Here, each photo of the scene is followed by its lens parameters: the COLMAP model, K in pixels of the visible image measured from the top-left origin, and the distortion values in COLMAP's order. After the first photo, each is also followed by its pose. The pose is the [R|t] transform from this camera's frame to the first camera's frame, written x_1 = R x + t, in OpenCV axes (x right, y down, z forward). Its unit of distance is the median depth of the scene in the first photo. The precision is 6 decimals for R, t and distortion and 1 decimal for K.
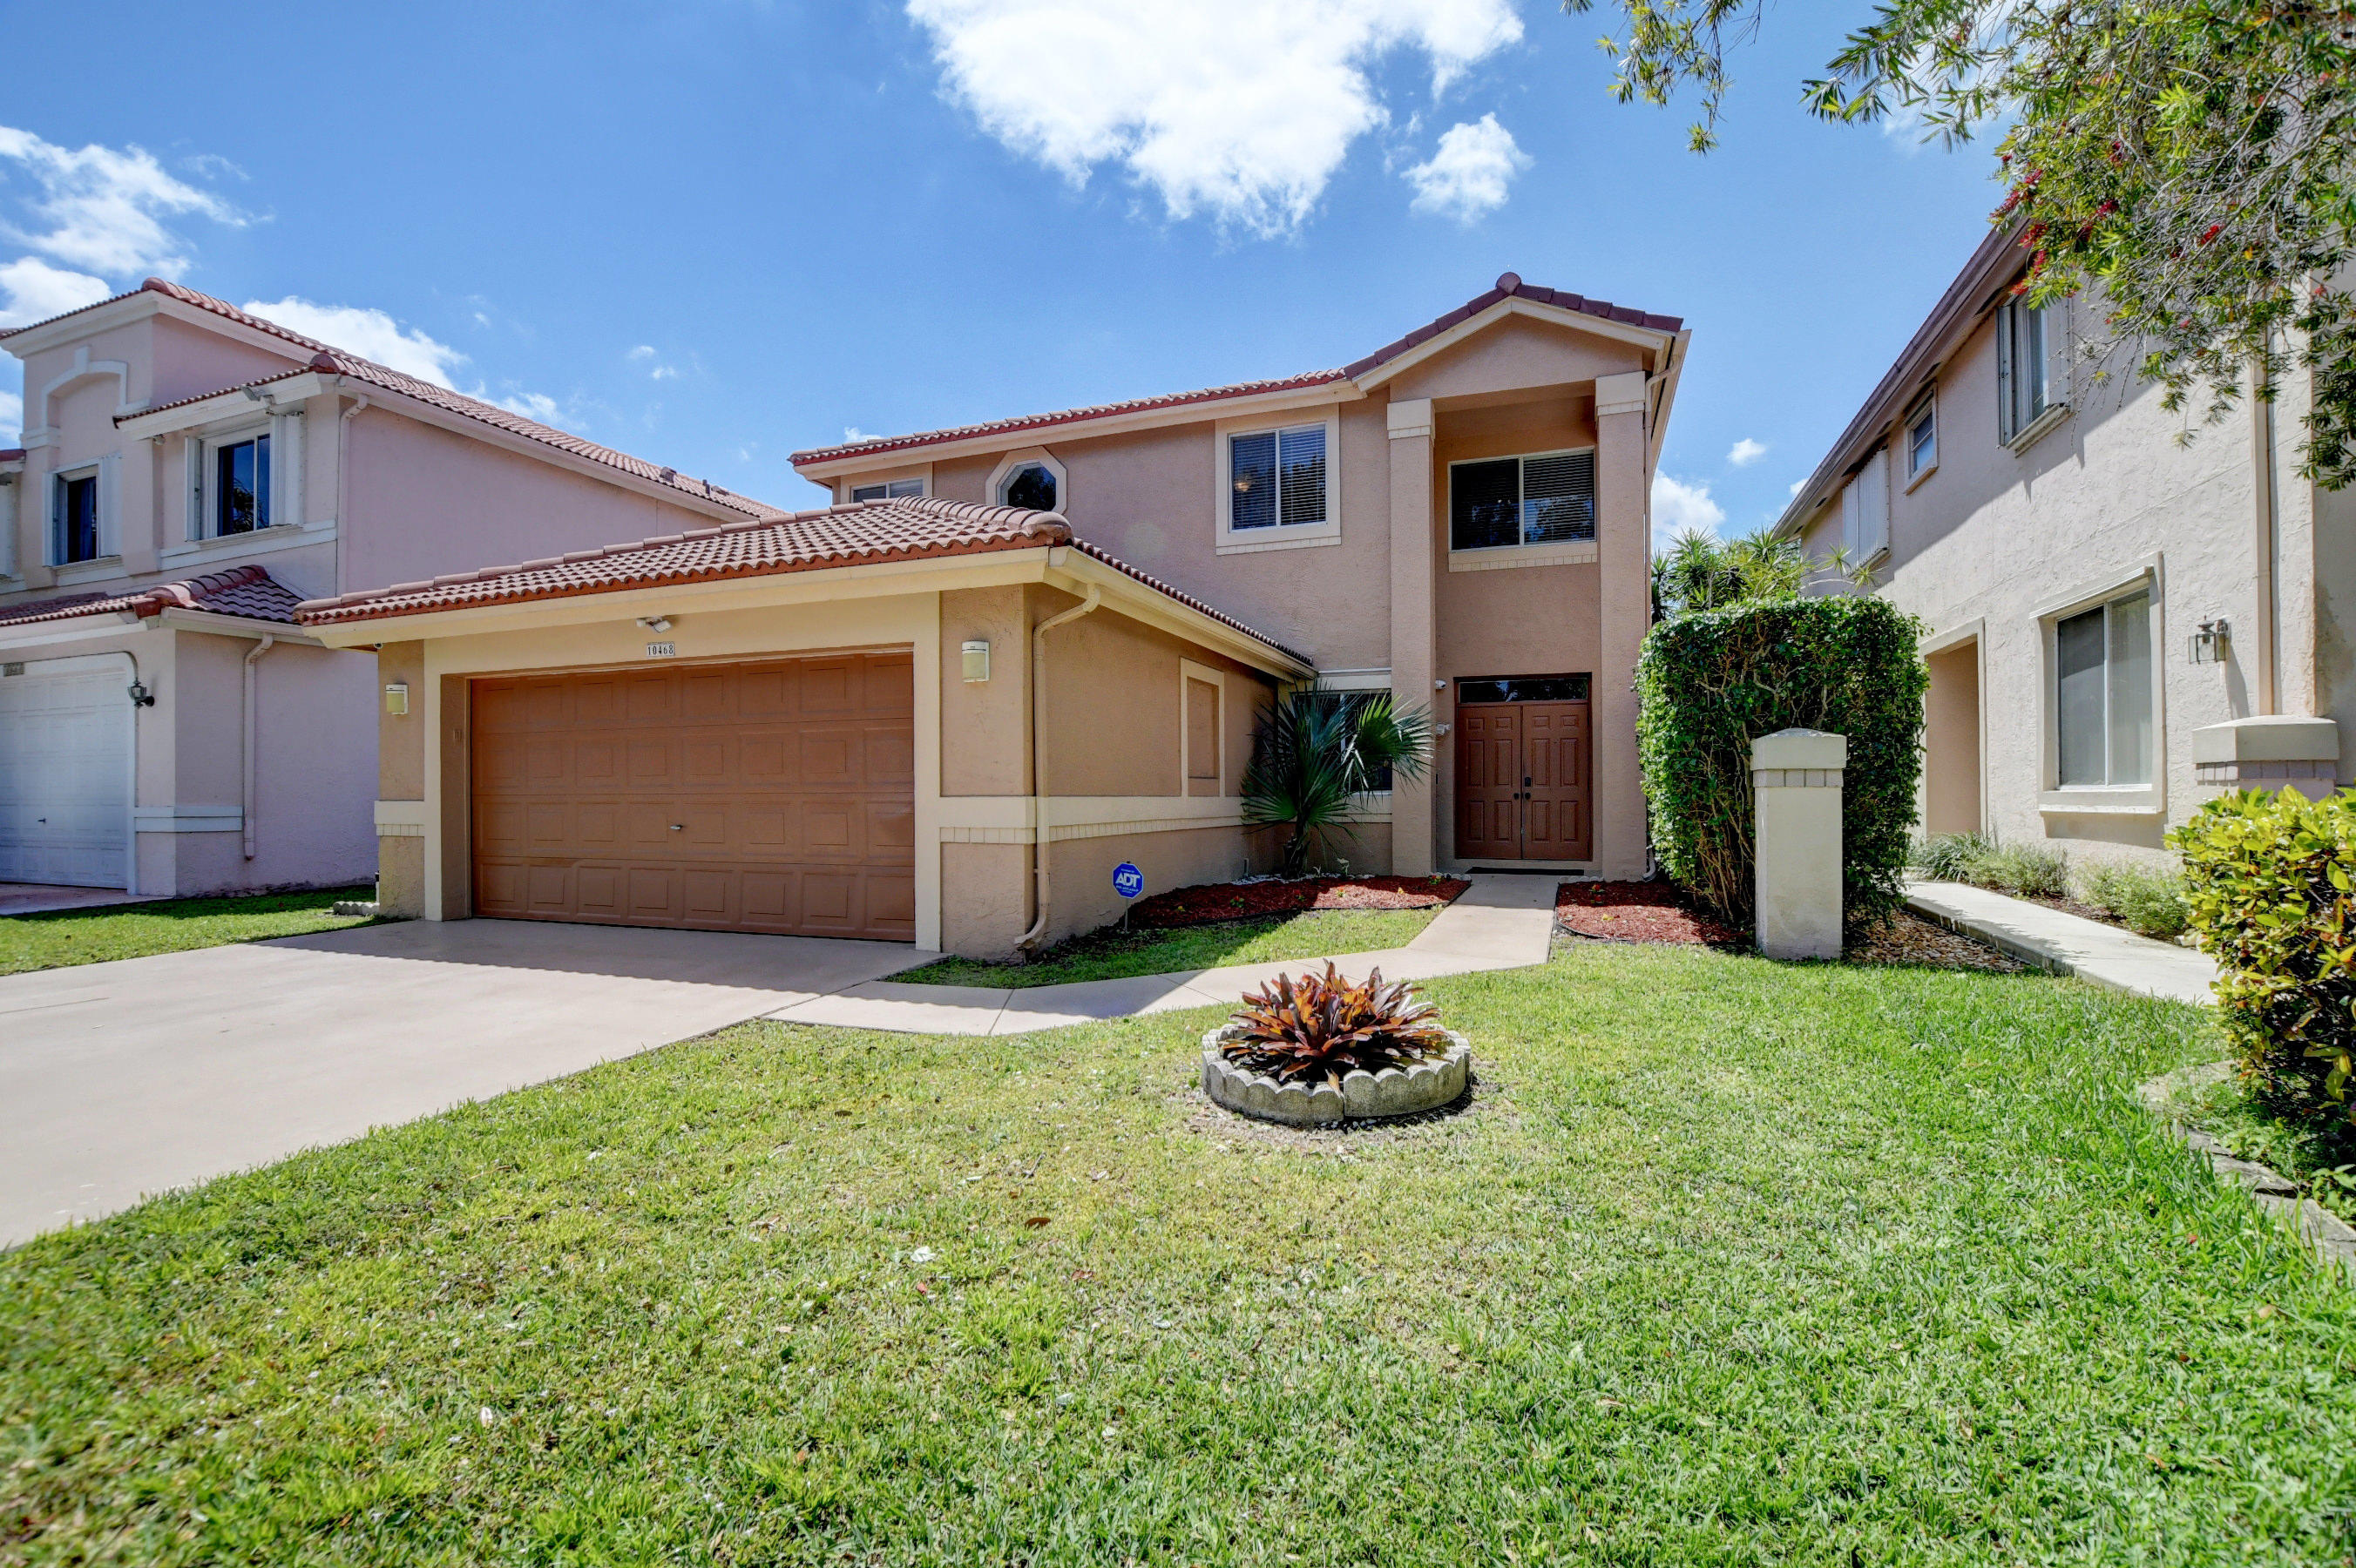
lens RADIAL K [[1067.1, 0, 1178.0], [0, 1067.1, 784.0], [0, 0, 1]] dist [0.000563, 0.000017]
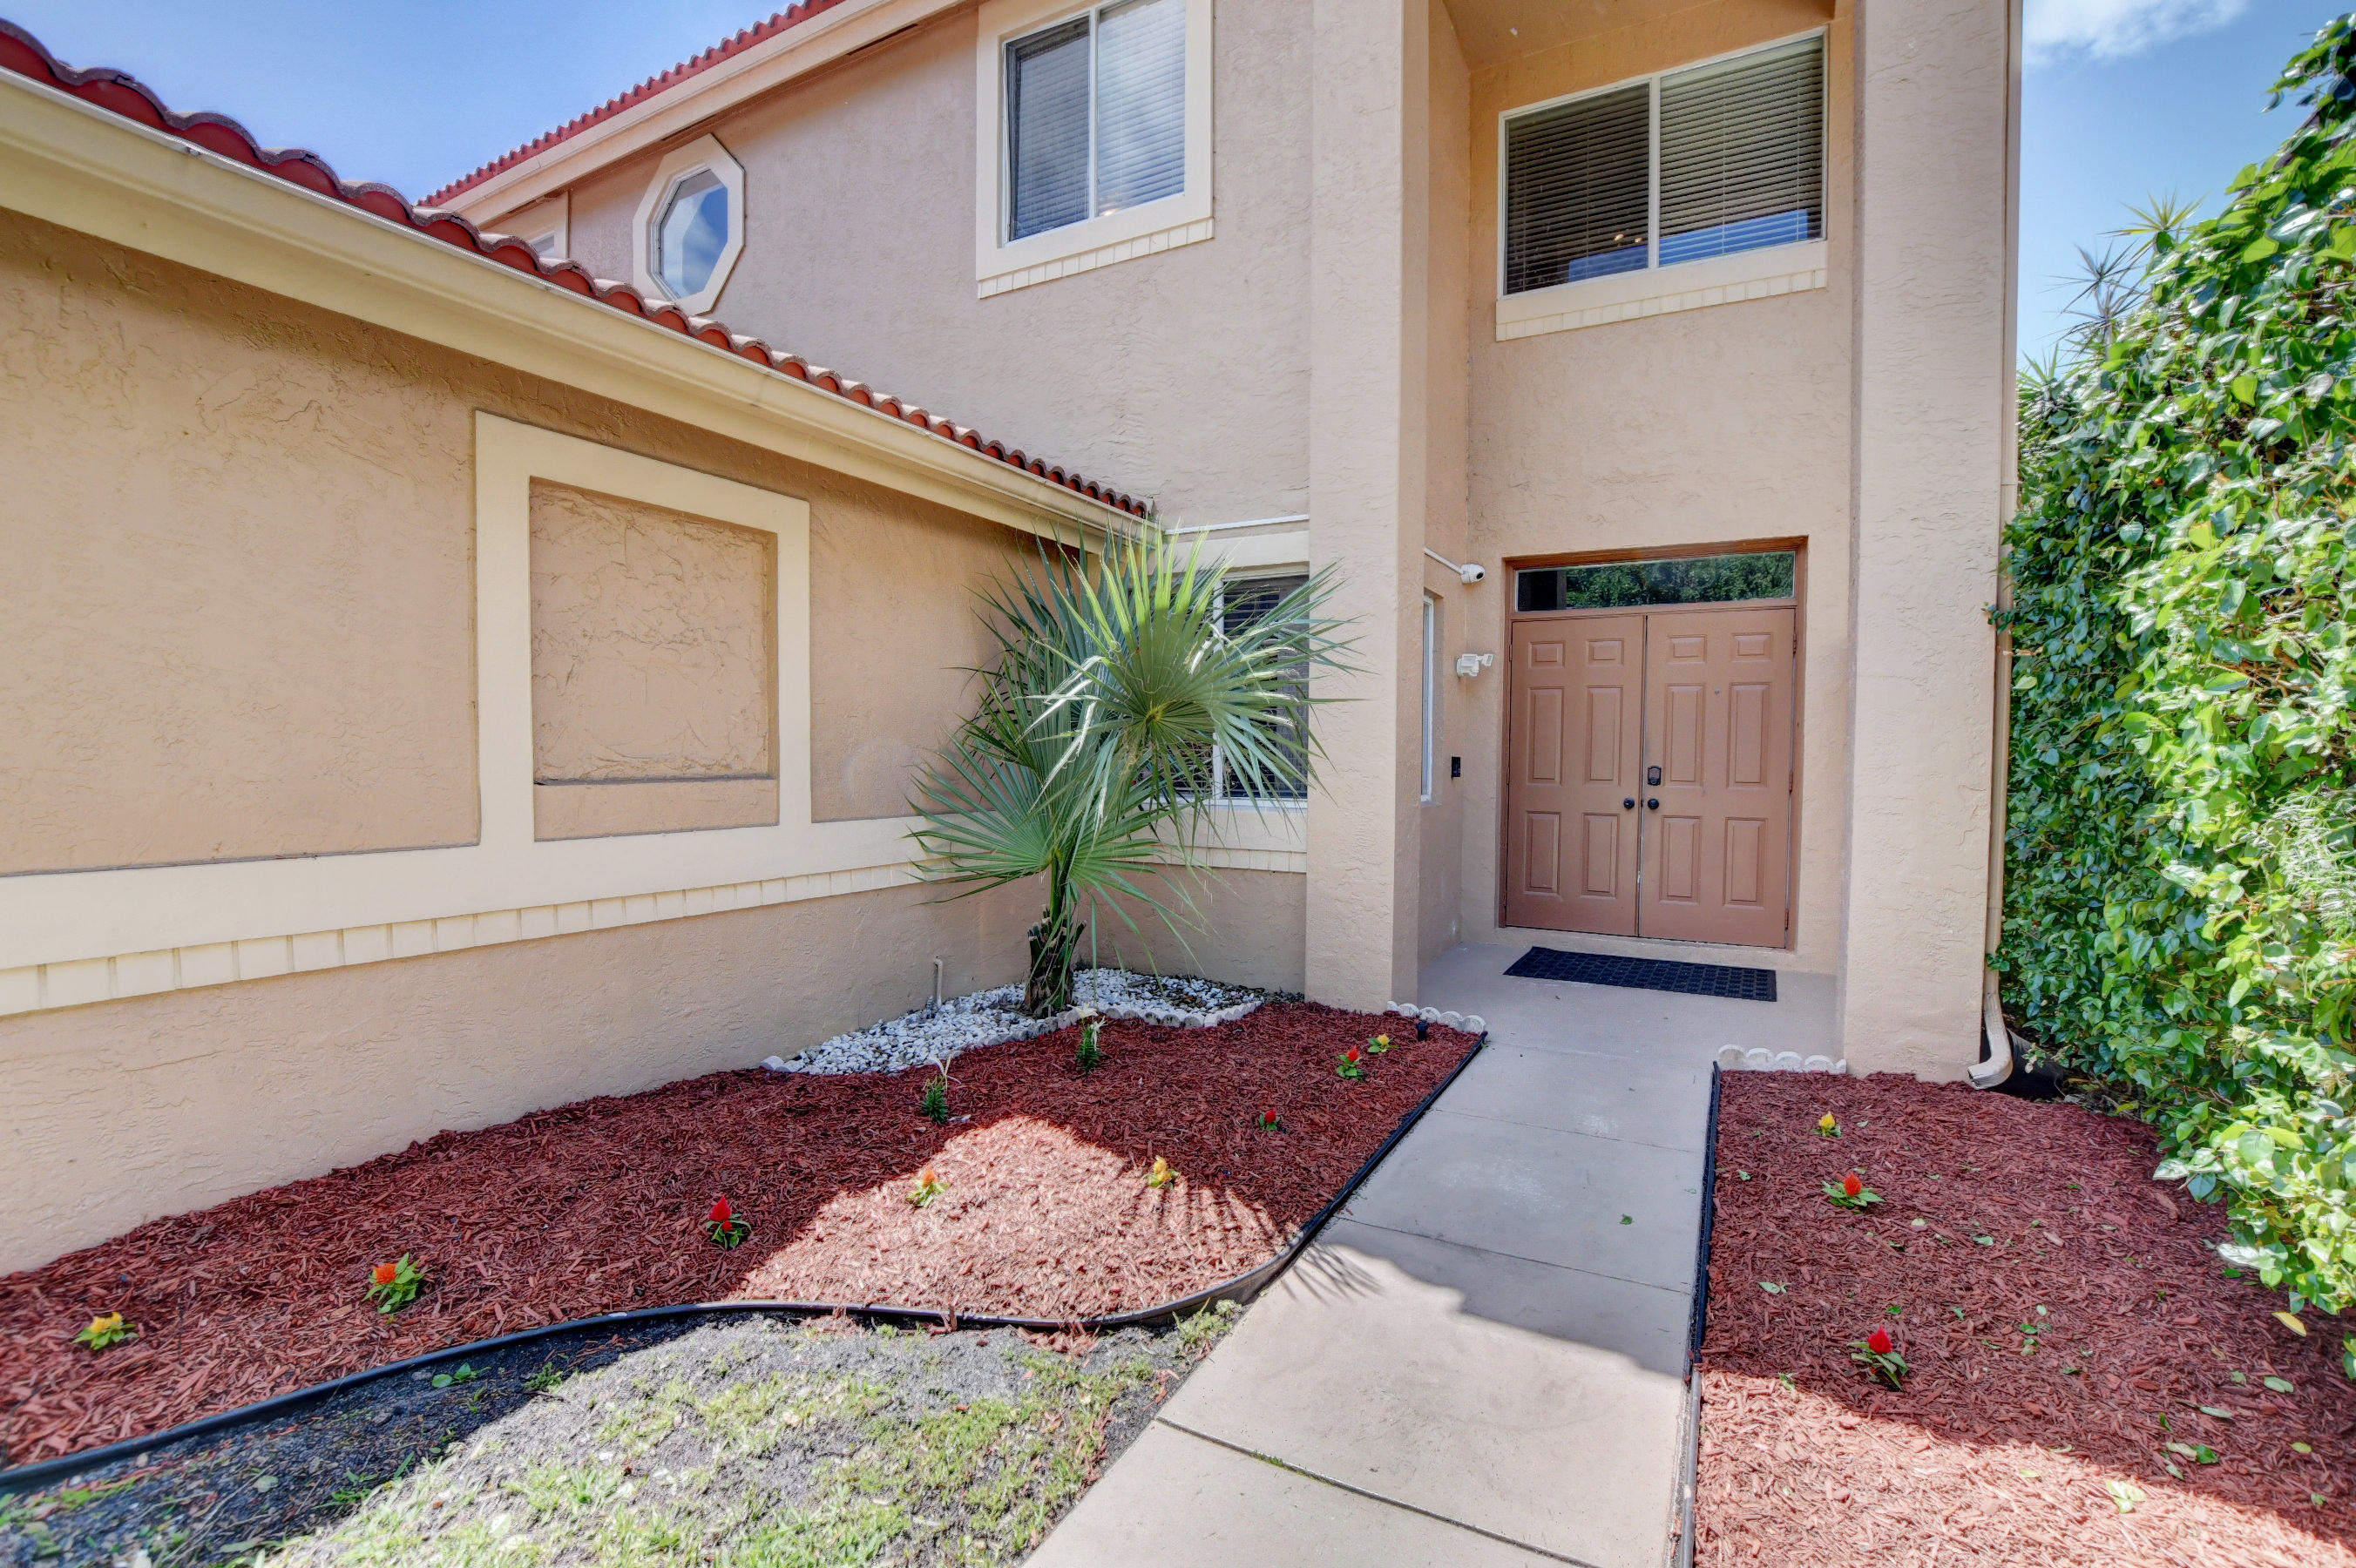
lens RADIAL K [[1036.8, 0, 1178.0], [0, 1036.8, 784.0], [0, 0, 1]] dist [-0.000520, -0.000010]
pose [[0.989471, 0.010332, -0.144364, 0.253615], [-0.004663, 0.999207, 0.039553, -0.019709], [0.144658, -0.038464, 0.988734, 0.707970]]
